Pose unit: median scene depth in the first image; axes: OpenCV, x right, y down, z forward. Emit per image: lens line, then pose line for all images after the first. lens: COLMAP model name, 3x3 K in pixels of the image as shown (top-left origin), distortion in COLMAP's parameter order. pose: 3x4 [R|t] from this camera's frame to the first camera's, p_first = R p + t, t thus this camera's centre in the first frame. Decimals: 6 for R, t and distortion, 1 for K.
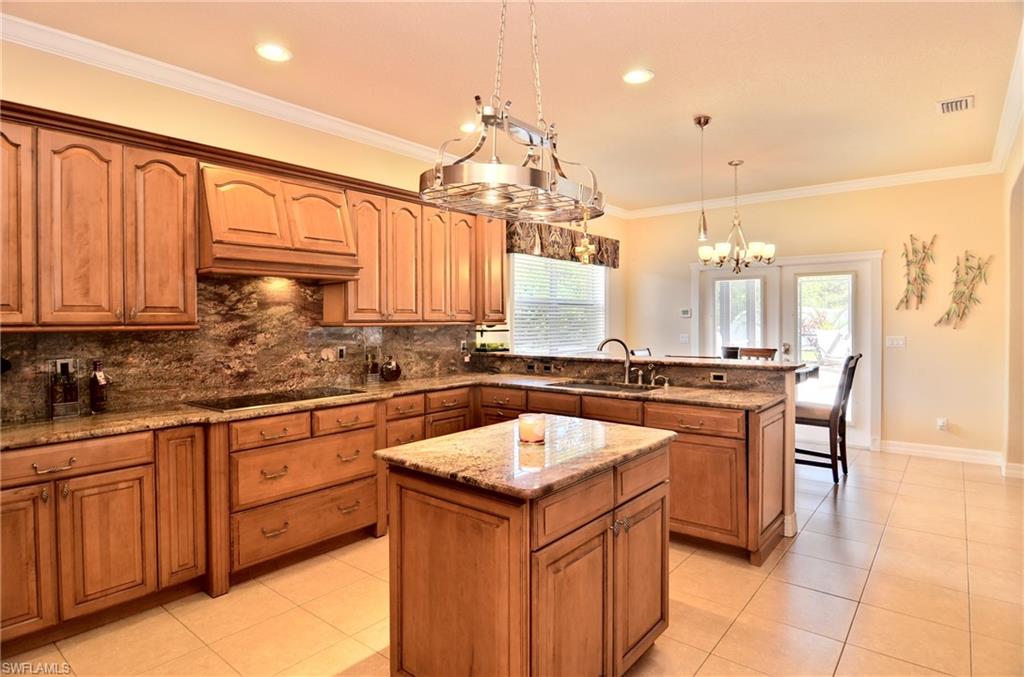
lens RADIAL K [[553.0, 0, 512.3], [0, 553.0, 322.2], [0, 0, 1]] dist [-0.005550, -0.000906]
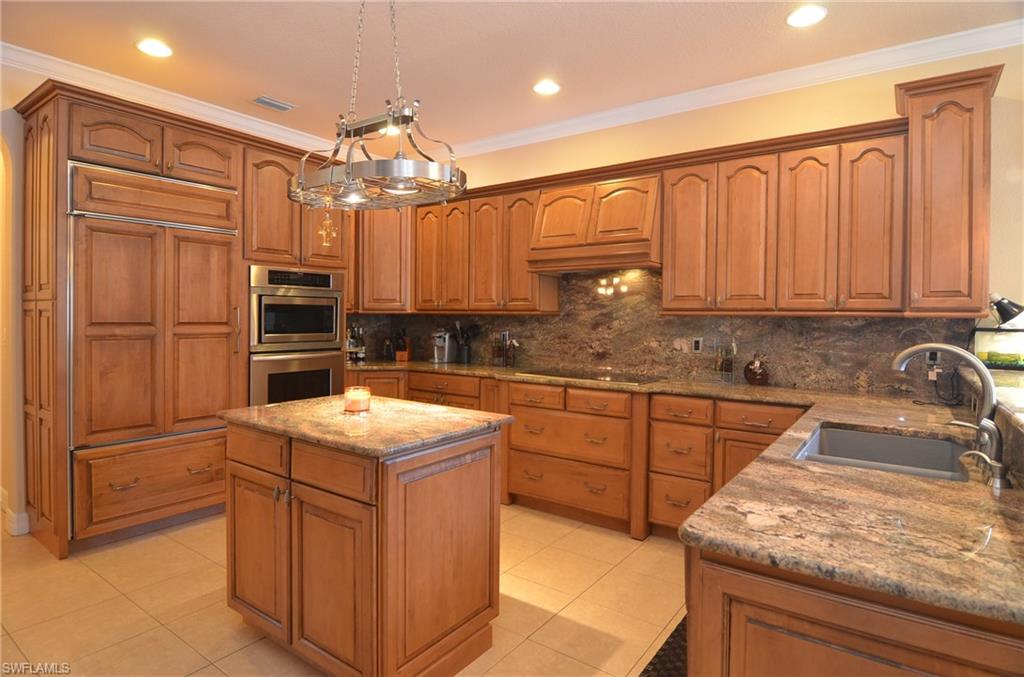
lens RADIAL K [[553.0, 0, 512.3], [0, 553.0, 322.2], [0, 0, 1]] dist [-0.005550, -0.000906]
pose [[0.060051, 0.016313, -0.998062, 0.651802], [-0.014811, 0.999771, 0.015450, 0.009772], [0.998085, 0.013854, 0.060279, 0.706294]]
